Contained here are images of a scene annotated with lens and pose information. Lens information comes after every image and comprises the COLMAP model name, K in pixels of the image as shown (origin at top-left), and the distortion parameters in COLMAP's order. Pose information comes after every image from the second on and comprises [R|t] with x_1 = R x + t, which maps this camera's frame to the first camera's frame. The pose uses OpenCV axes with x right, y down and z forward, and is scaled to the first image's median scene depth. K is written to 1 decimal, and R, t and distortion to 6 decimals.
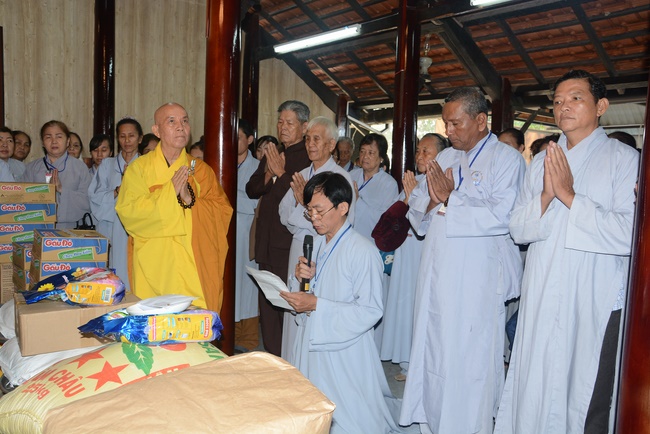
lens RADIAL K [[569.4, 0, 328.5], [0, 569.4, 215.0], [0, 0, 1]] dist [-0.014582, 0.024412]
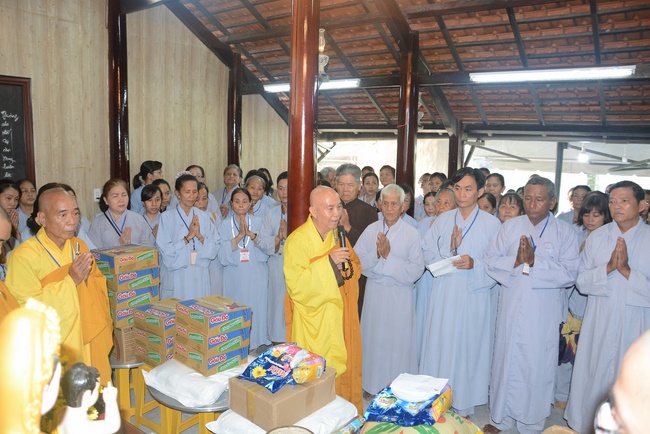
lens RADIAL K [[512.2, 0, 319.6], [0, 512.2, 220.1], [0, 0, 1]] dist [-0.150156, 0.112430]
pose [[0.966534, -0.048137, 0.251981, -0.289585], [0.028300, 0.996250, 0.081765, -0.125566], [-0.254972, -0.071898, 0.964272, -0.011393]]
